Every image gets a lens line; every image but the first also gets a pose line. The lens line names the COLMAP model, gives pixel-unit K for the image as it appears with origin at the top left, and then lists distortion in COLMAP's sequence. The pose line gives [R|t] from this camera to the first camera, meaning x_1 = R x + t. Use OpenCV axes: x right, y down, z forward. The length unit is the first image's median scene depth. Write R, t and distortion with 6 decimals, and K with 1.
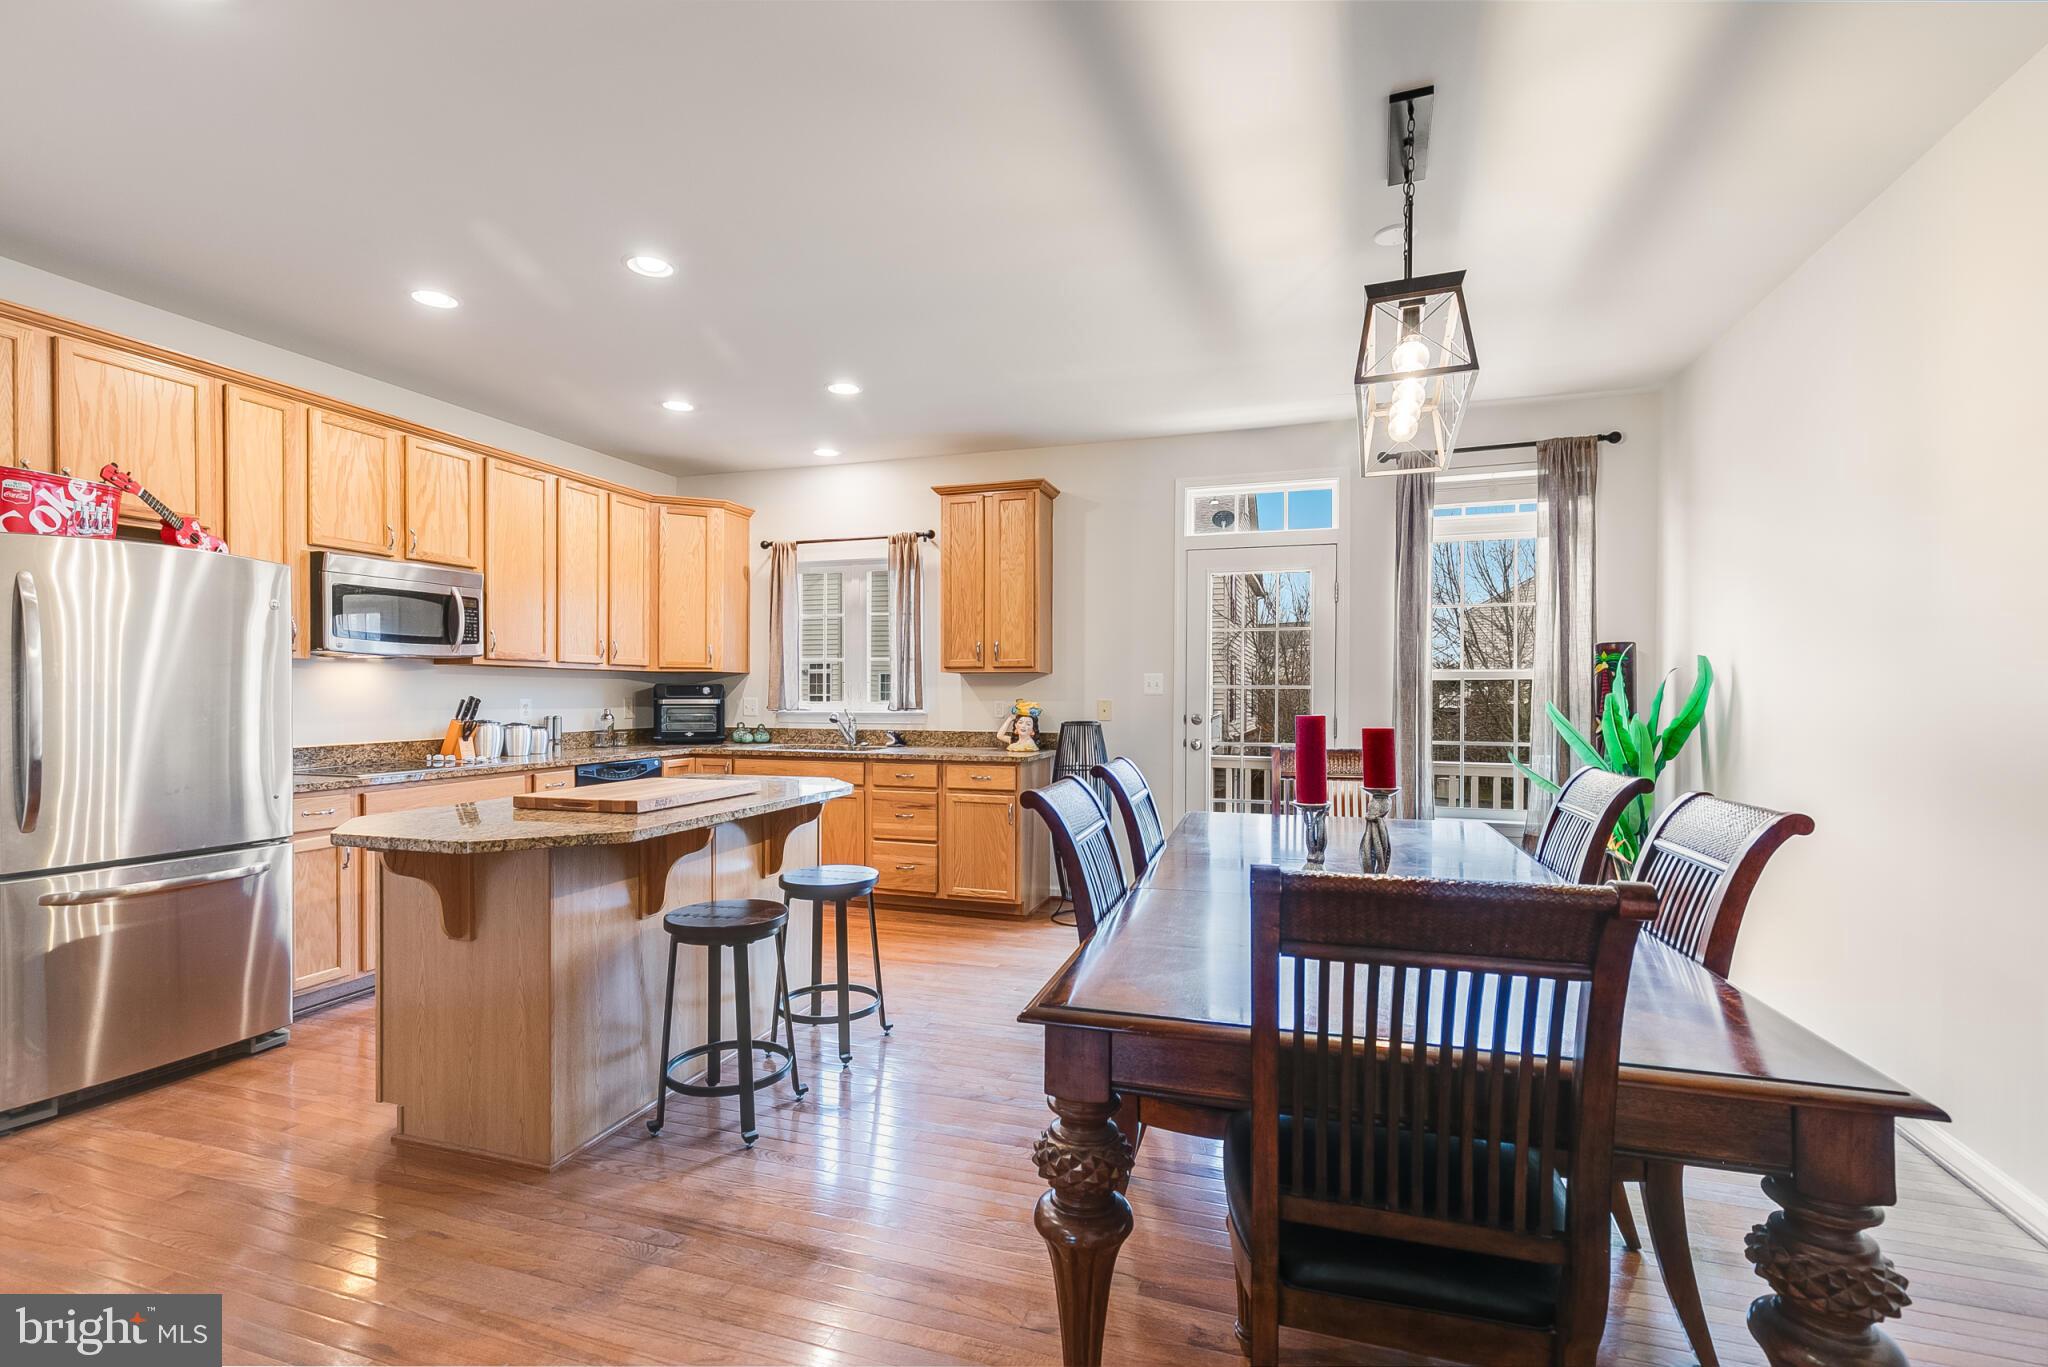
lens RADIAL K [[924.4, 0, 1020.0], [0, 924.4, 689.5], [0, 0, 1]] dist [0.007700, -0.001052]
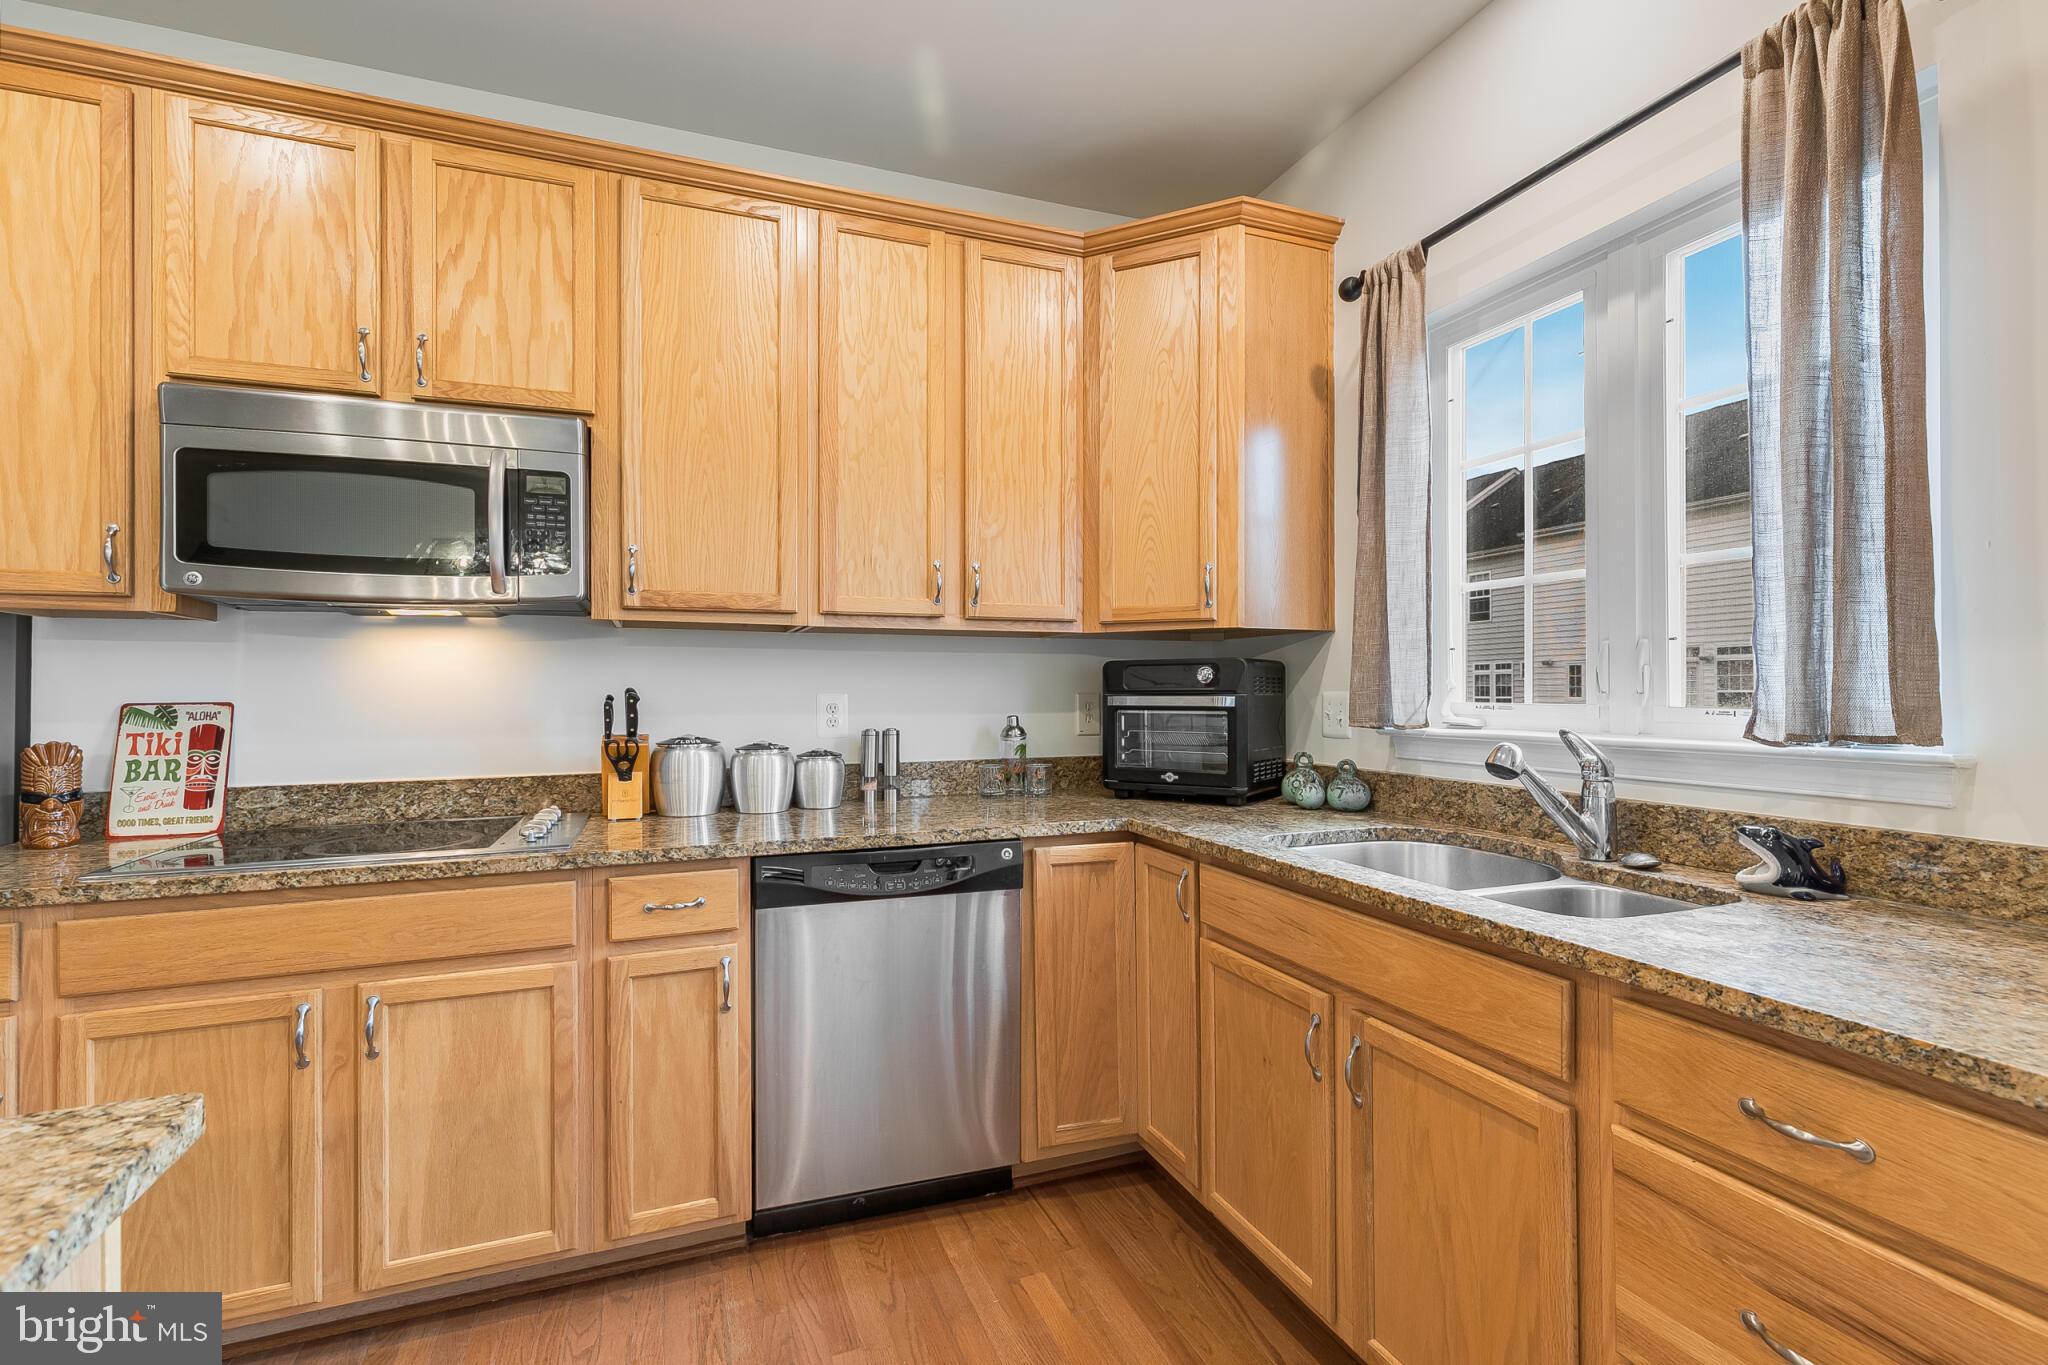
lens RADIAL K [[924.3, 0, 1023.6], [0, 924.3, 679.1], [0, 0, 1]] dist [0.007741, -0.001599]
pose [[0.631274, -0.010921, -0.775483, -0.074475], [0.007034, 0.999940, -0.008356, 0.006502], [0.775528, -0.000180, 0.631313, 0.727041]]
